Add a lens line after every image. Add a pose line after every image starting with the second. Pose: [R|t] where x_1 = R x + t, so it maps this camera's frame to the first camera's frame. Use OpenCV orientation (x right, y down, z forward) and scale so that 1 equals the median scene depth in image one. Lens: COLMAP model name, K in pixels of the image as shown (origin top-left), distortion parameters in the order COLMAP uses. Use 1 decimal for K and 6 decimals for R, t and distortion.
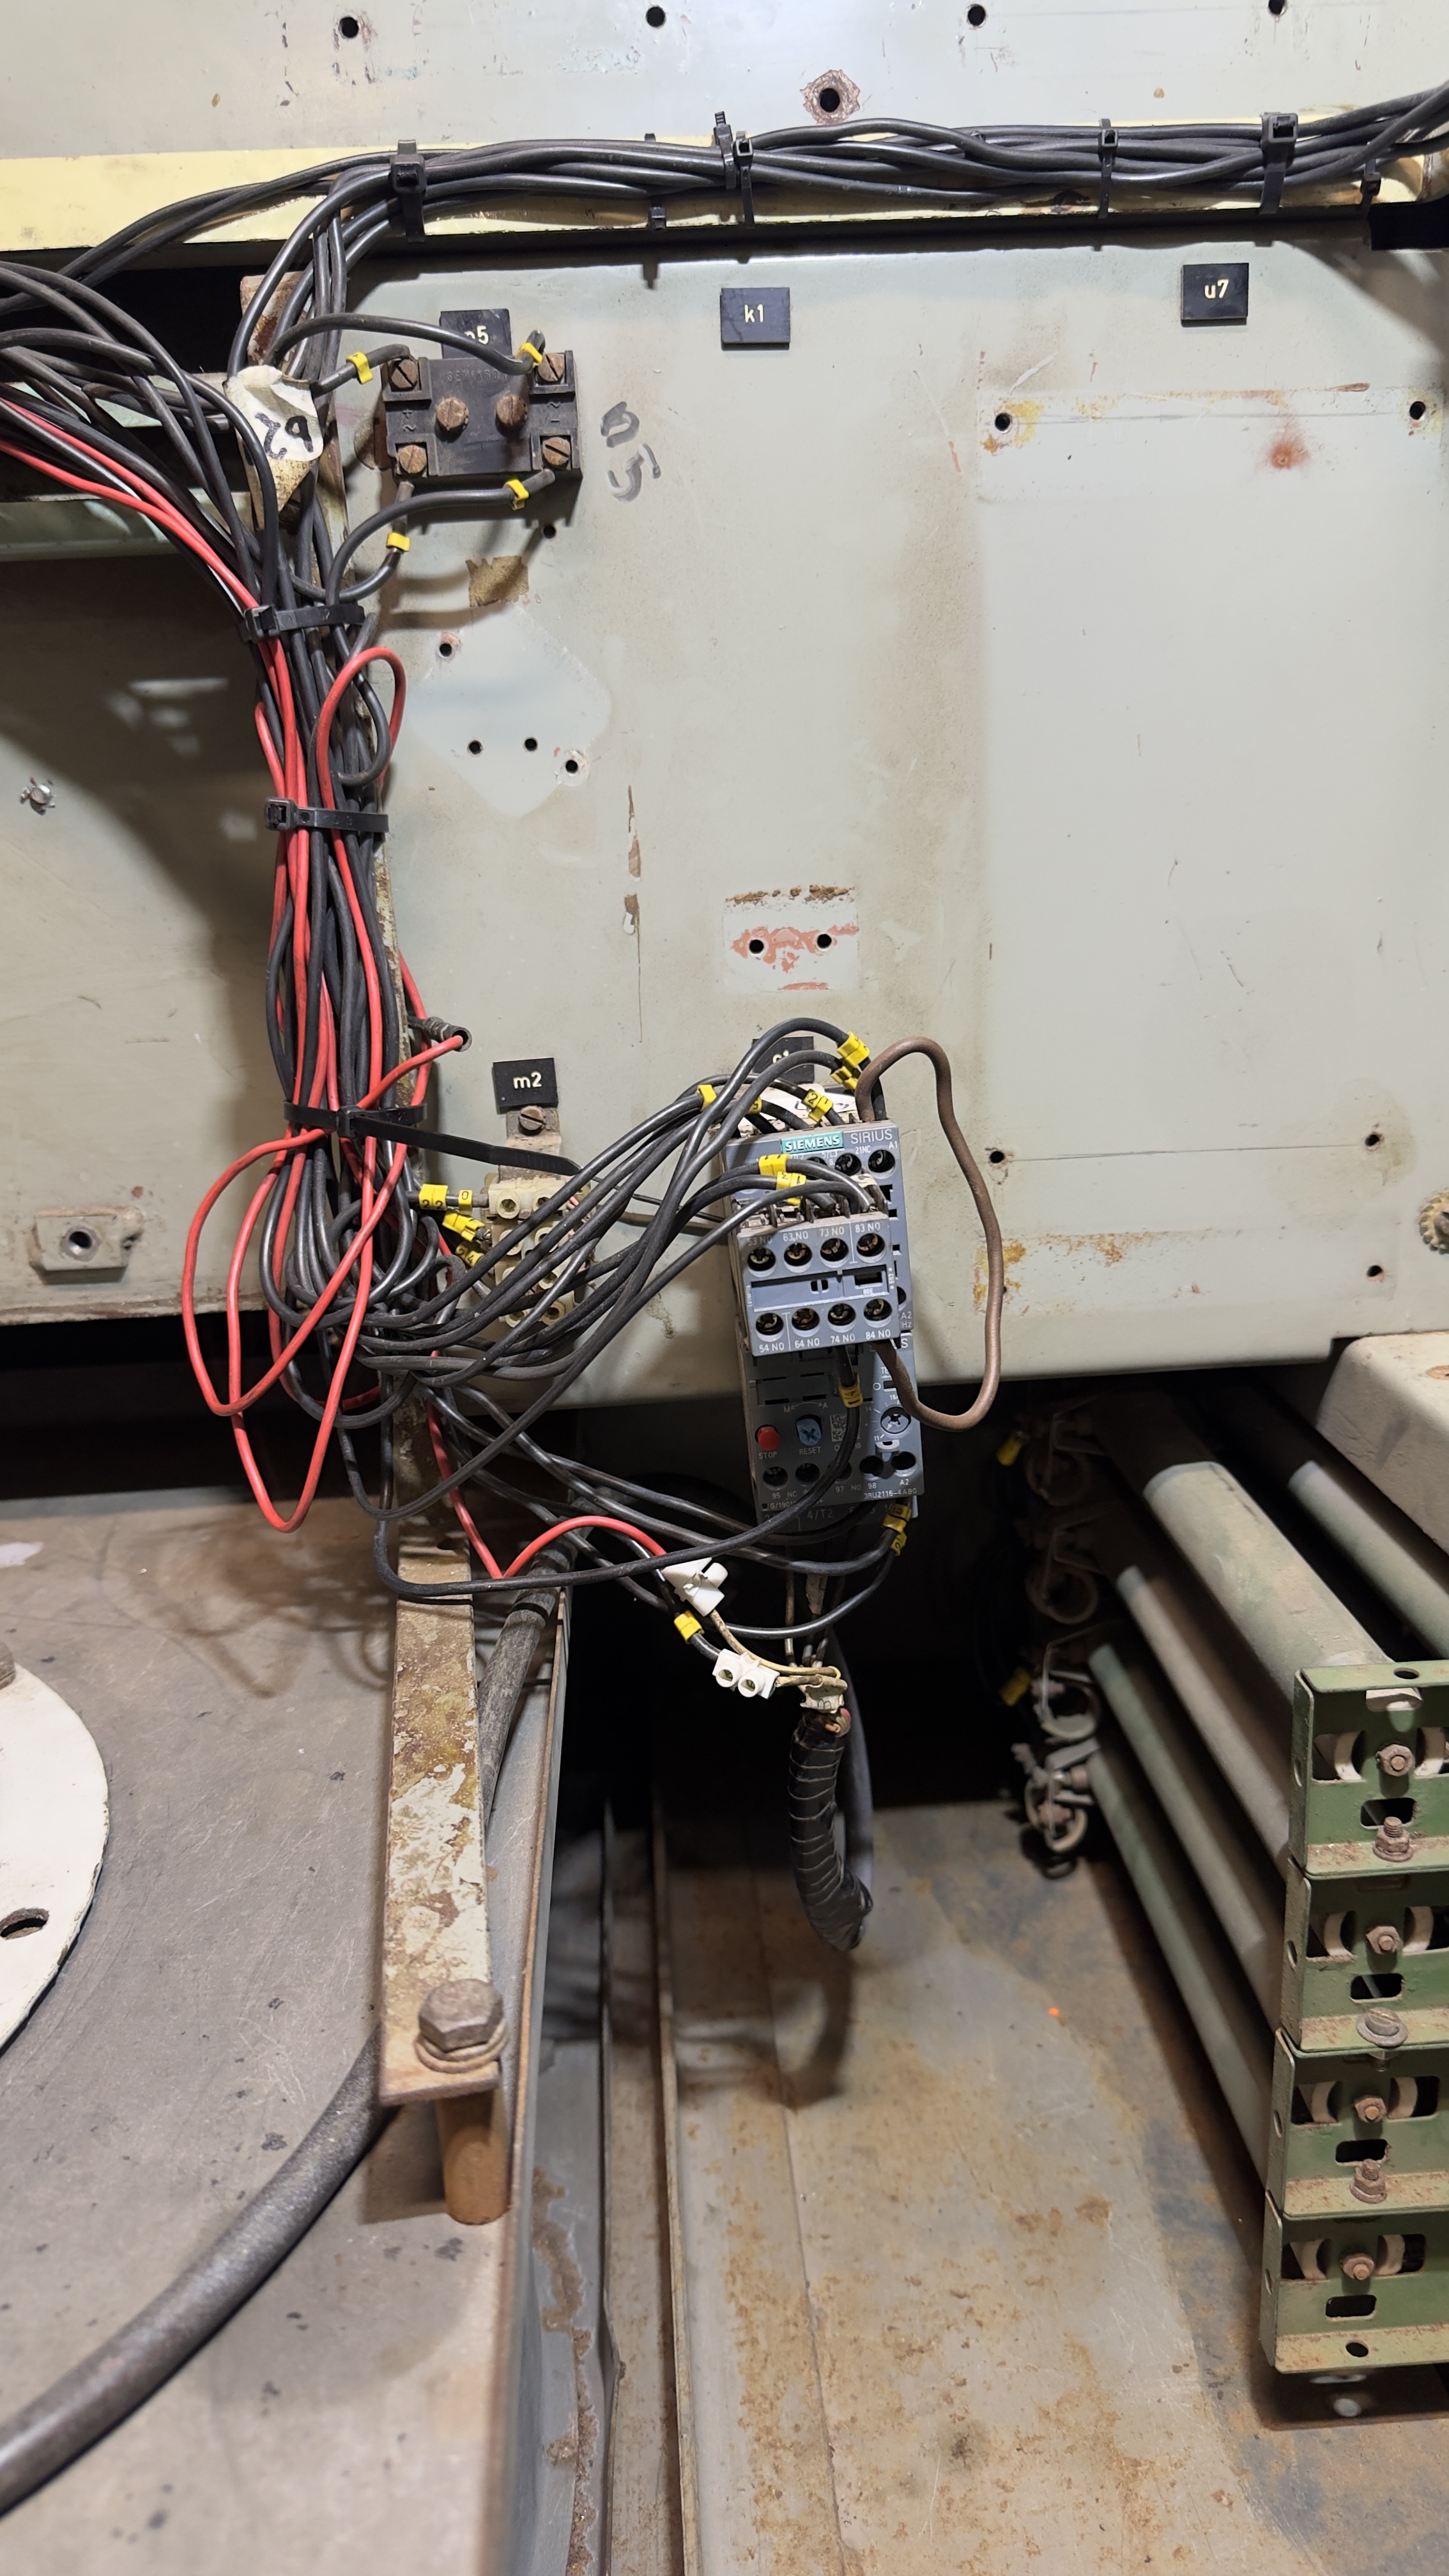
lens RADIAL K [[1839.5, 0, 724.5], [0, 1839.5, 1288.0], [0, 0, 1]] dist [0.150427, -0.330388]
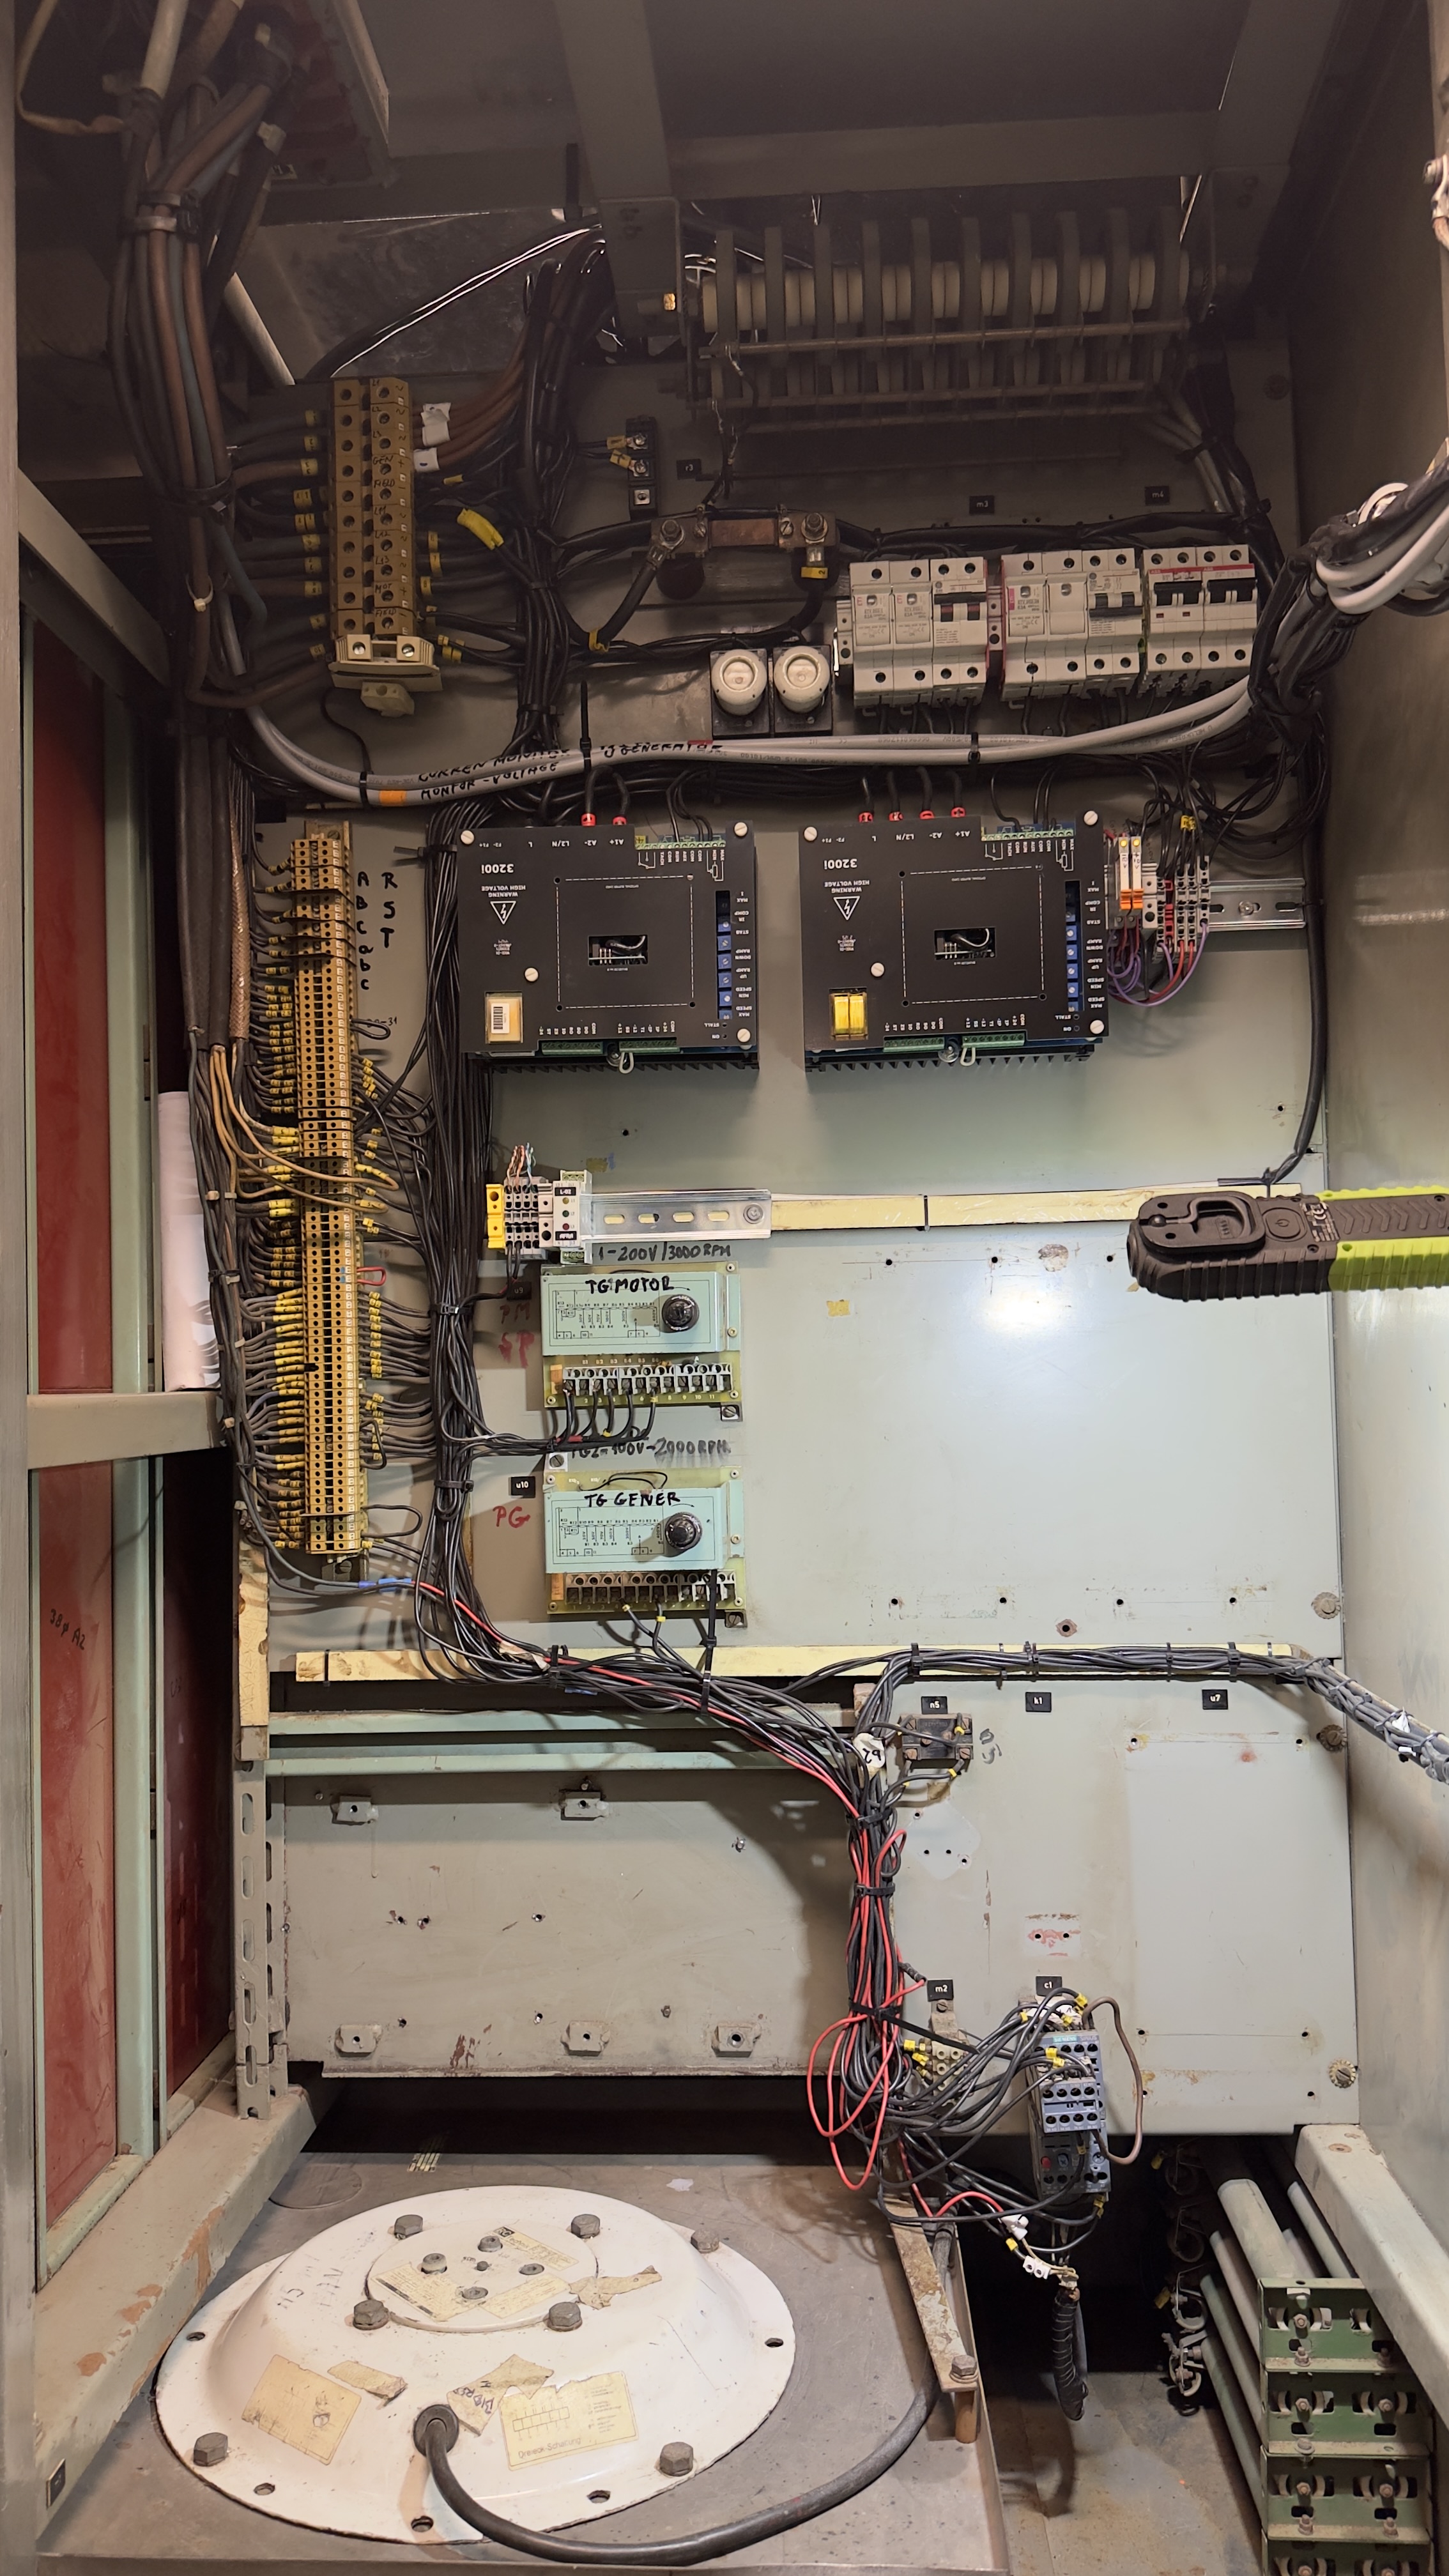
lens RADIAL K [[1798.3, 0, 724.5], [0, 1798.3, 1288.0], [0, 0, 1]] dist [0.006155, -0.024433]
pose [[0.993934, 0.020296, -0.108086, -0.161275], [-0.053339, 0.948454, -0.312394, -0.243449], [0.096174, 0.316264, 0.943784, -1.614297]]
